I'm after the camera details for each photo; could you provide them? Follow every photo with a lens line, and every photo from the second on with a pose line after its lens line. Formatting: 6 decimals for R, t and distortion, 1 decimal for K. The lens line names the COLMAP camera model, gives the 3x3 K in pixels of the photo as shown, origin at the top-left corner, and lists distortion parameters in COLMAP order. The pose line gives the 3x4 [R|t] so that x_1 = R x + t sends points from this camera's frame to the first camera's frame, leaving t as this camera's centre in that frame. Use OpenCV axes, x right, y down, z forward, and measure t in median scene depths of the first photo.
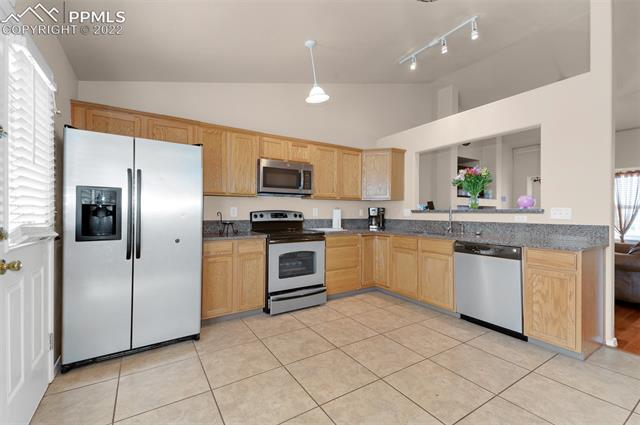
lens RADIAL K [[275.7, 0, 319.9], [0, 275.7, 212.8], [0, 0, 1]] dist [0.023931, -0.000488]
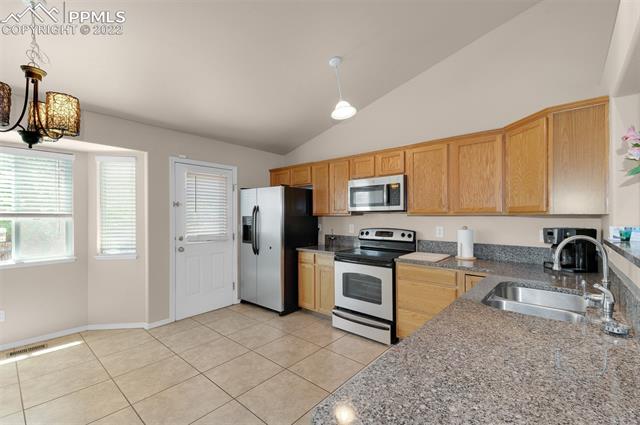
lens RADIAL K [[275.7, 0, 321.6], [0, 275.7, 213.9], [0, 0, 1]] dist [0.023931, -0.000488]
pose [[0.286042, -0.009905, -0.958166, 0.811385], [0.001691, 0.999950, -0.009832, -0.057802], [0.958216, 0.001192, 0.286045, 0.615161]]
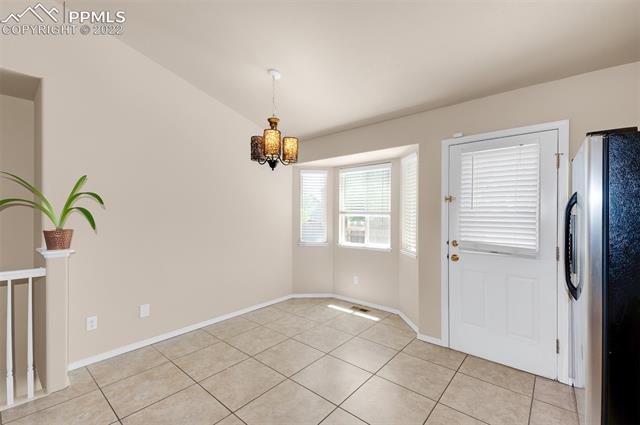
lens RADIAL K [[275.7, 0, 322.3], [0, 275.7, 213.1], [0, 0, 1]] dist [0.023931, -0.000488]
pose [[-0.957526, -0.004499, -0.288310, 0.212284], [-0.004657, 0.999989, -0.000138, -0.062163], [0.288308, 0.001210, -0.957537, 1.093325]]
